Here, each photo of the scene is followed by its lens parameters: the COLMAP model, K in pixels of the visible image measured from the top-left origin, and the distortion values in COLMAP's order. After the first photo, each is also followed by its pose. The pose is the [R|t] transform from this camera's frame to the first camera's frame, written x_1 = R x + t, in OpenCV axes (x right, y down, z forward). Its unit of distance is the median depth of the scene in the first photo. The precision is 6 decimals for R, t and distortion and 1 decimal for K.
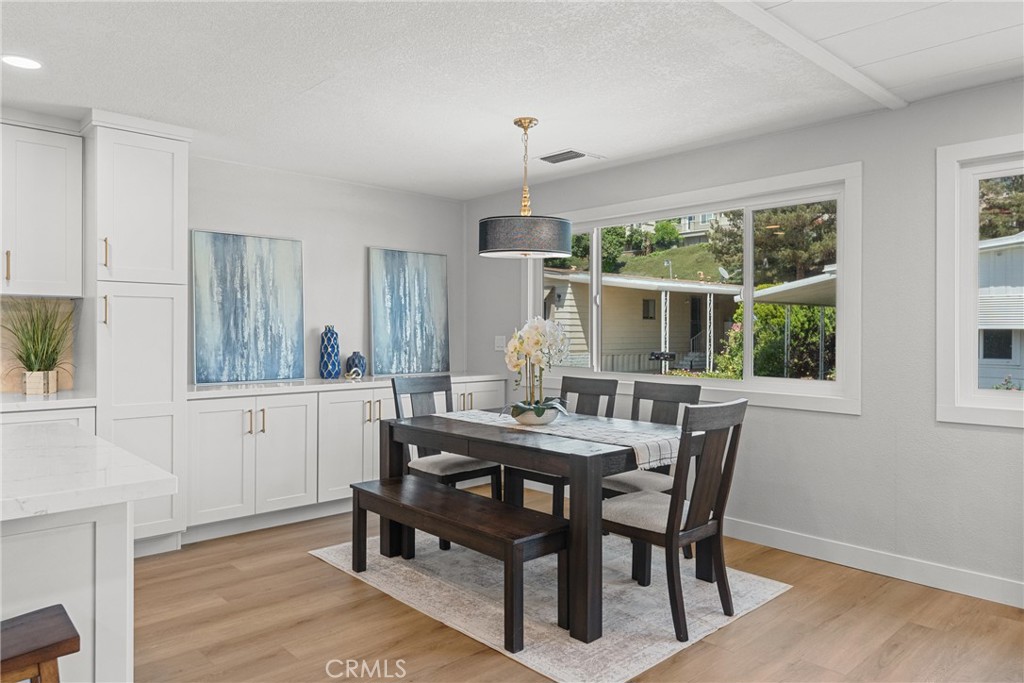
lens RADIAL K [[678.3, 0, 514.0], [0, 678.3, 334.5], [0, 0, 1]] dist [-0.001488, 0.002871]
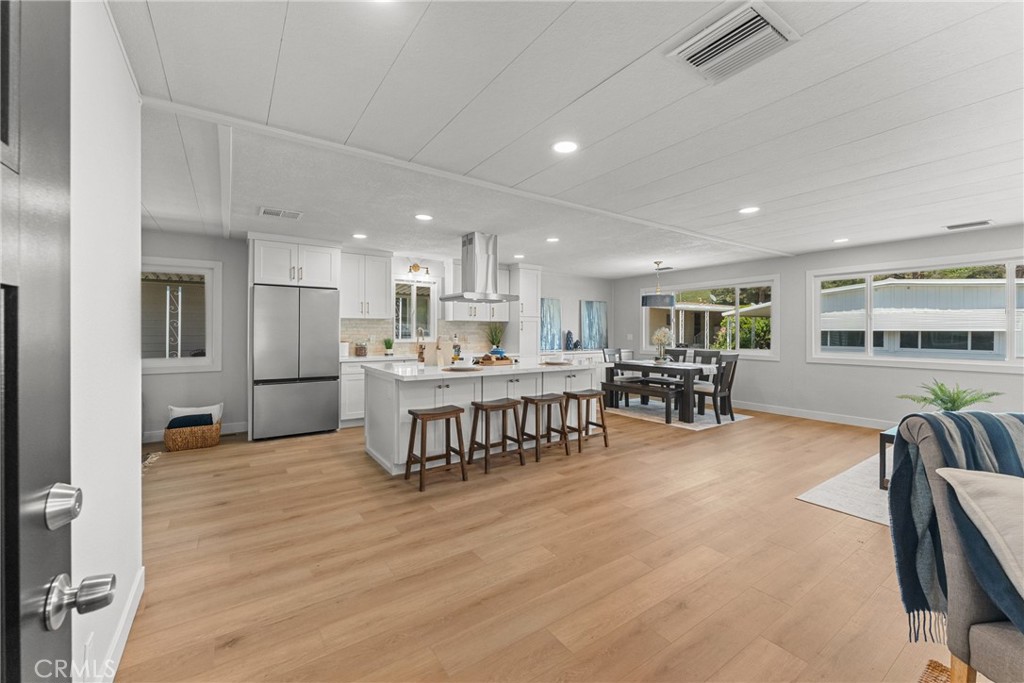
lens RADIAL K [[412.2, 0, 511.0], [0, 412.2, 332.7], [0, 0, 1]] dist [0.002259, -0.000801]
pose [[0.988947, -0.000874, -0.148264, -0.318612], [0.000396, 0.999995, -0.003257, 0.002248], [0.148266, 0.003163, 0.988942, -0.802190]]
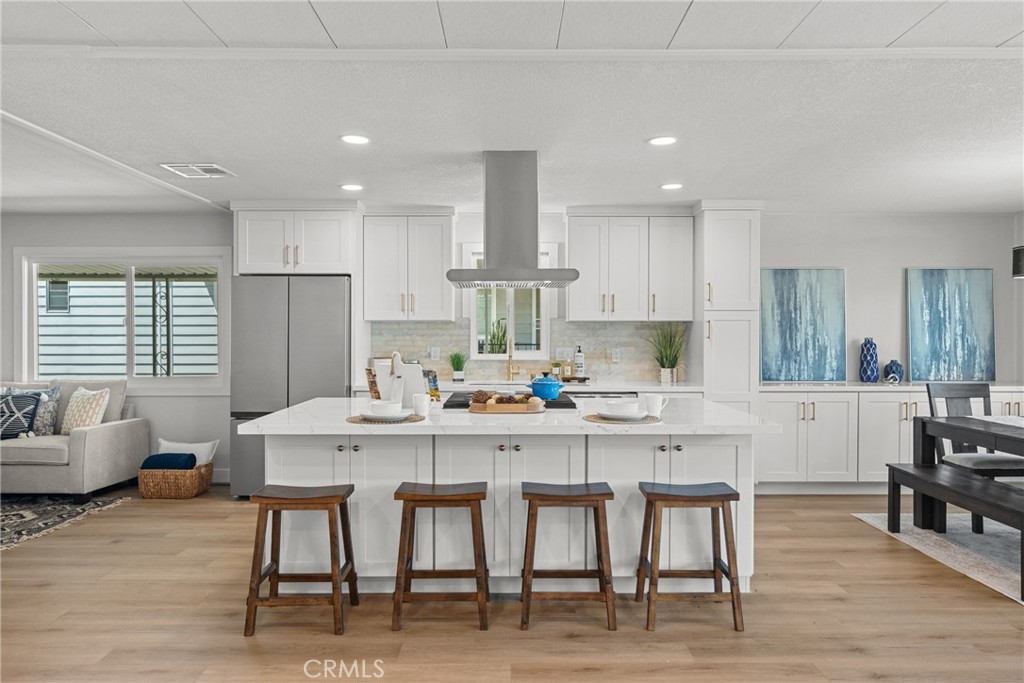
lens RADIAL K [[678.3, 0, 507.6], [0, 678.3, 342.5], [0, 0, 1]] dist [-0.001488, 0.002871]
pose [[0.729332, 0.004376, -0.684146, 0.098377], [-0.001214, 0.999986, 0.005103, -0.012291], [0.684159, -0.002891, 0.729327, -0.371753]]
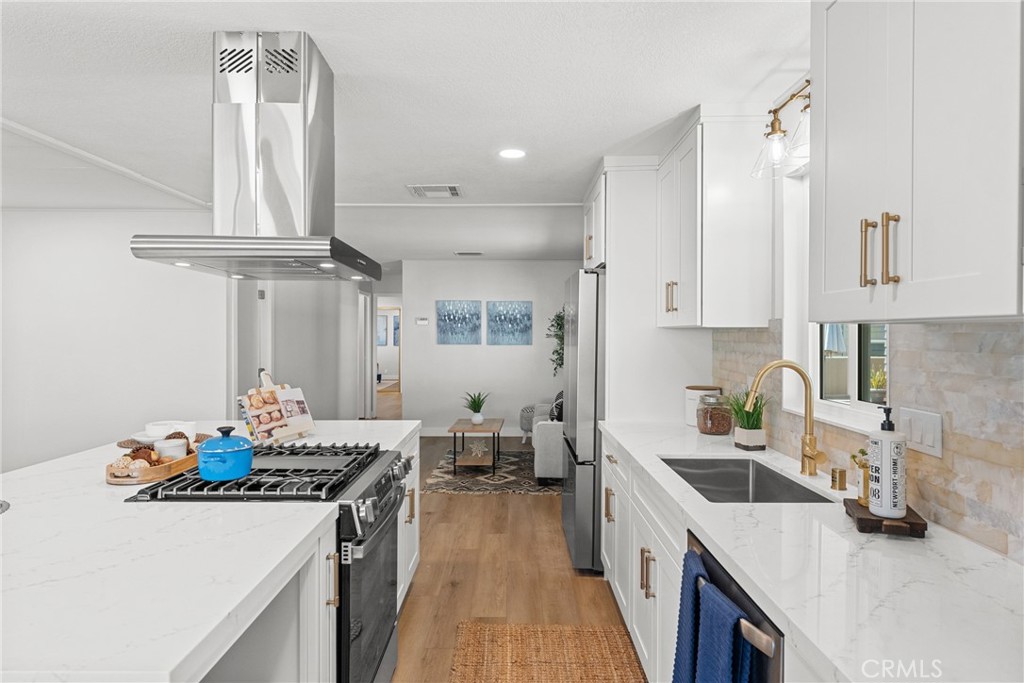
lens RADIAL K [[595.6, 0, 510.8], [0, 595.6, 339.2], [0, 0, 1]] dist [0.002179, 0.000573]
pose [[-0.680313, 0.001543, -0.732920, -0.346747], [-0.010451, 0.999876, 0.011806, -0.042295], [0.732848, 0.015691, -0.680212, 0.871007]]
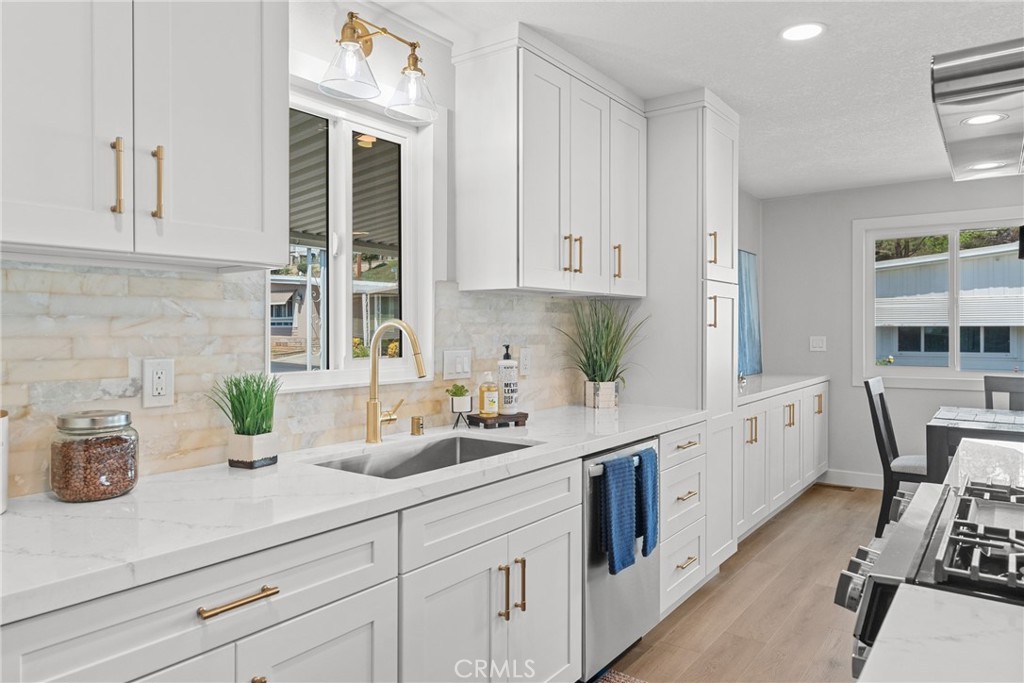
lens RADIAL K [[678.3, 0, 512.2], [0, 678.3, 331.8], [0, 0, 1]] dist [-0.001488, 0.002871]
pose [[0.982148, -0.006619, 0.187994, -0.900011], [0.006907, 0.999976, -0.000878, -0.009504], [-0.187983, 0.002160, 0.982170, 0.143631]]
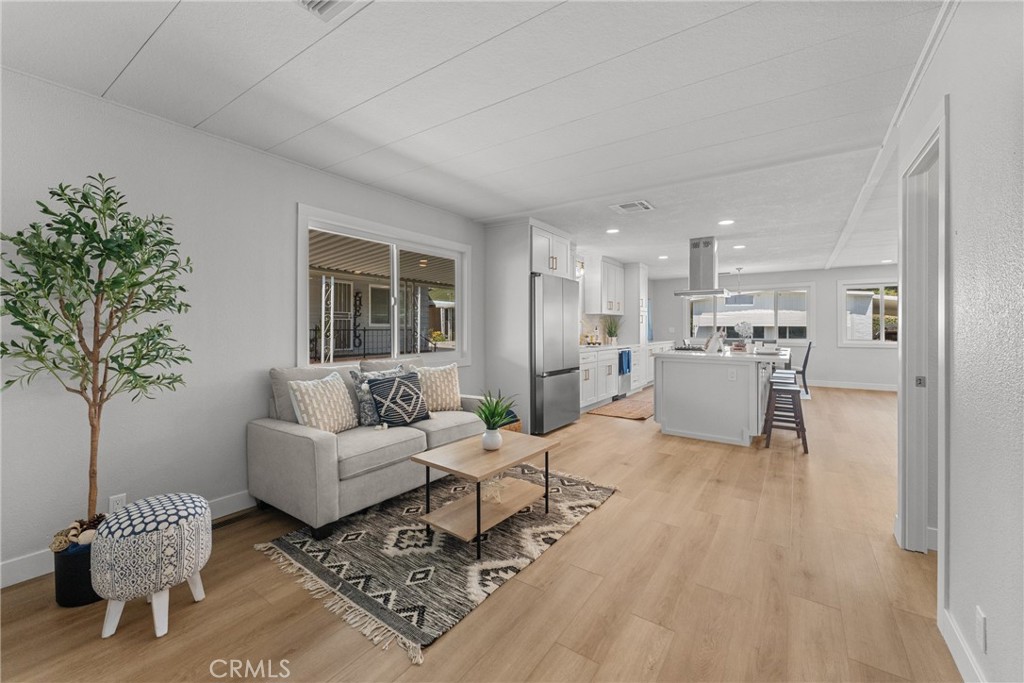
lens RADIAL K [[412.2, 0, 512.7], [0, 412.2, 327.9], [0, 0, 1]] dist [0.002259, -0.000801]
pose [[0.975938, -0.001900, 0.218038, -1.504649], [0.003414, 0.999973, -0.006568, 0.018564], [-0.218019, 0.007154, 0.975918, -0.829390]]
